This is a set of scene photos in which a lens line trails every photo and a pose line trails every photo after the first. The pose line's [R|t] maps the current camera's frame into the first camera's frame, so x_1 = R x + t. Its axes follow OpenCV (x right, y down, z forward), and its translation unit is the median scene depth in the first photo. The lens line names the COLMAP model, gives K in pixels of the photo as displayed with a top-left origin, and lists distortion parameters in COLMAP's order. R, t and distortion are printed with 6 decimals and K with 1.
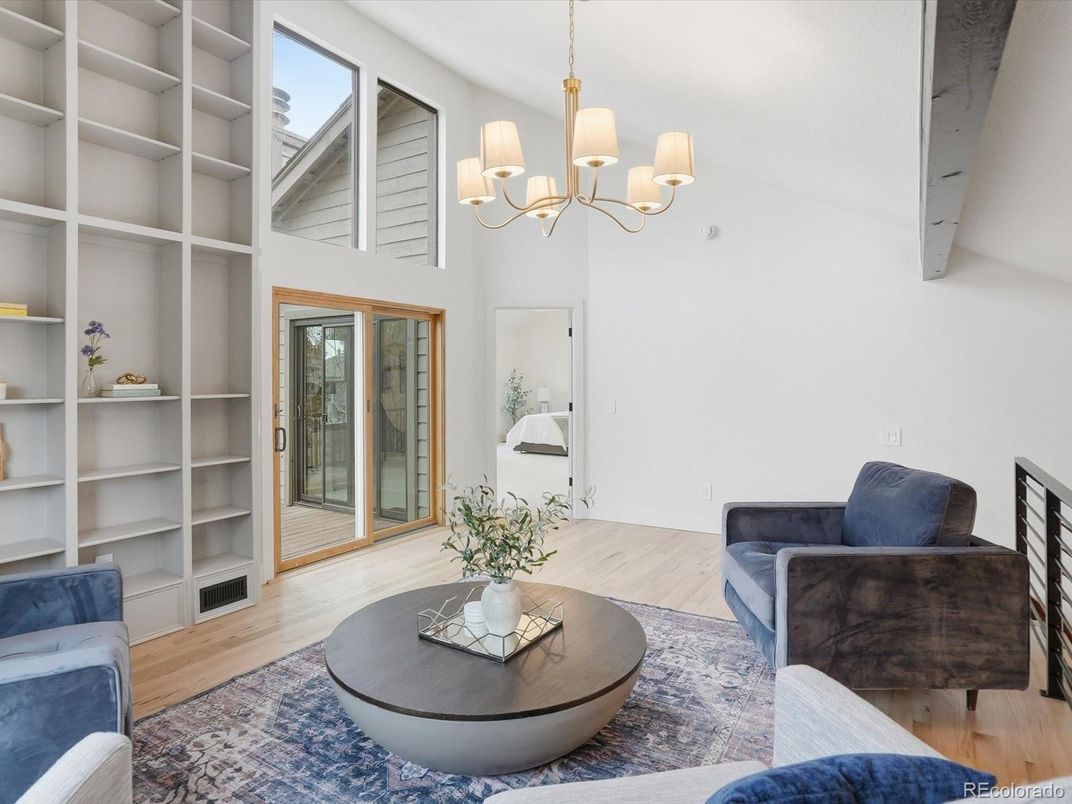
lens RADIAL K [[616.5, 0, 536.0], [0, 616.5, 402.0], [0, 0, 1]] dist [-0.025227, 0.003267]
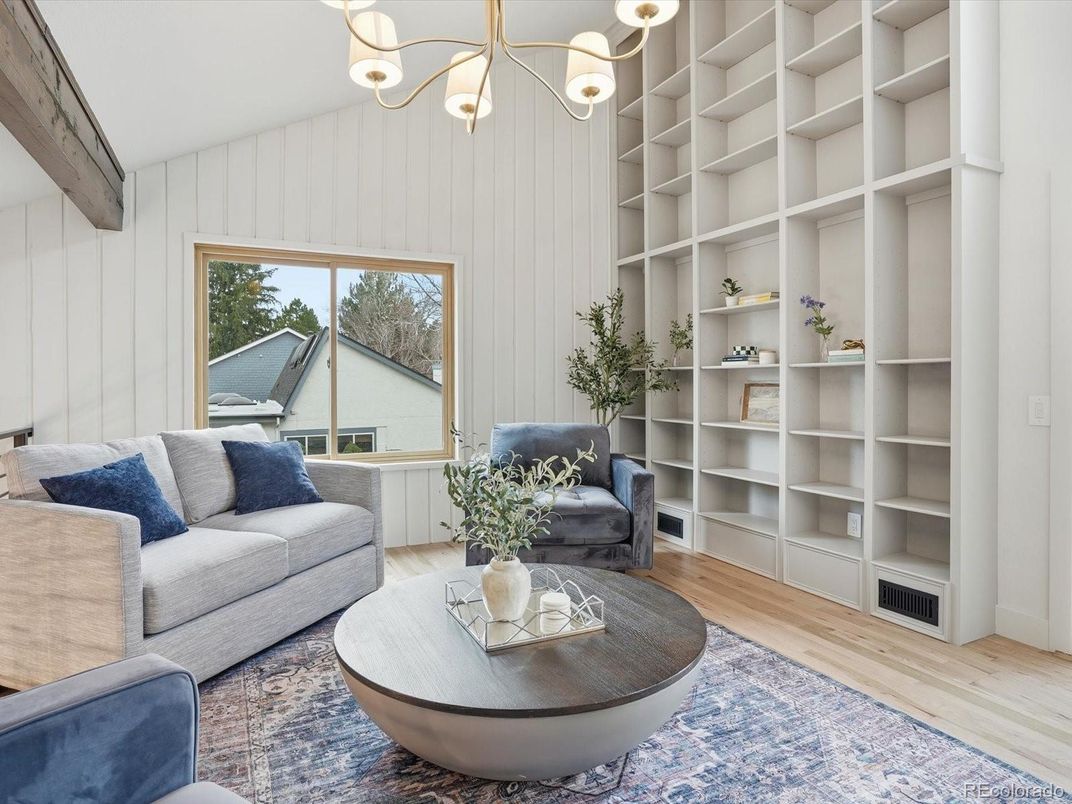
lens RADIAL K [[616.5, 0, 536.0], [0, 616.5, 402.0], [0, 0, 1]] dist [-0.025227, 0.003267]
pose [[-0.521234, 0.027111, -0.852983, 0.581876], [-0.028982, 0.998356, 0.049442, 0.027425], [0.852921, 0.050492, -0.519592, 1.311926]]
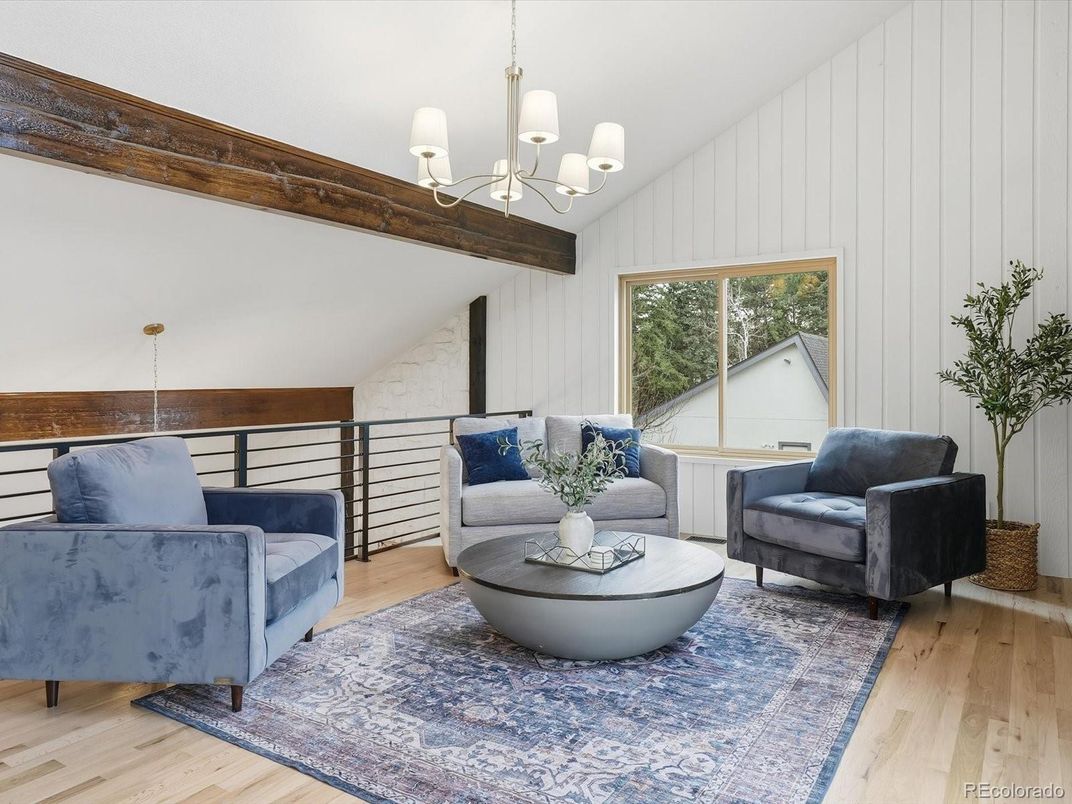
lens RADIAL K [[766.4, 0, 536.0], [0, 766.4, 402.0], [0, 0, 1]] dist [0.003752, 0.004079]
pose [[-0.999767, 0.004342, 0.021122, -0.007572], [0.005828, 0.997473, 0.070806, -0.027436], [-0.020762, 0.070913, -0.997266, 2.217004]]
